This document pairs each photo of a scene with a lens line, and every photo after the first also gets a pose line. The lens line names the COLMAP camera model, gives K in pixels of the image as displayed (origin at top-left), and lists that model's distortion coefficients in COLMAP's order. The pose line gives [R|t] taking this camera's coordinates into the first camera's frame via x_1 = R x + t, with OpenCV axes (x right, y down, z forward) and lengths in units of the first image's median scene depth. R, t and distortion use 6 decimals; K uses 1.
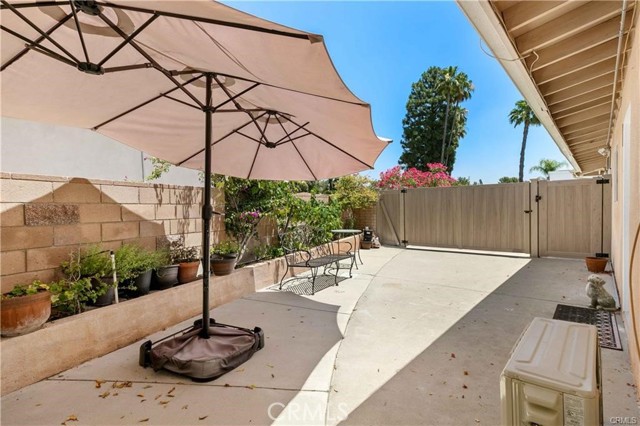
lens RADIAL K [[273.3, 0, 324.0], [0, 273.3, 215.1], [0, 0, 1]] dist [-0.001118, -0.000115]
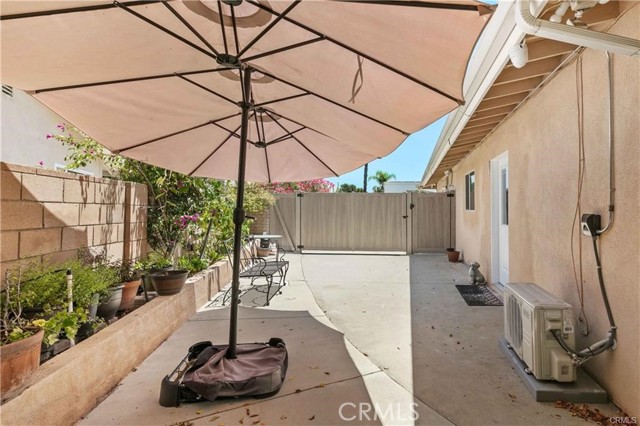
lens RADIAL K [[300.7, 0, 342.2], [0, 300.7, 212.4], [0, 0, 1]] dist [-0.008136, -0.000977]
pose [[0.861052, 0.013924, 0.508327, -0.409889], [-0.001691, 0.999698, -0.024519, 0.000343], [-0.508515, 0.020253, 0.860815, -0.016543]]
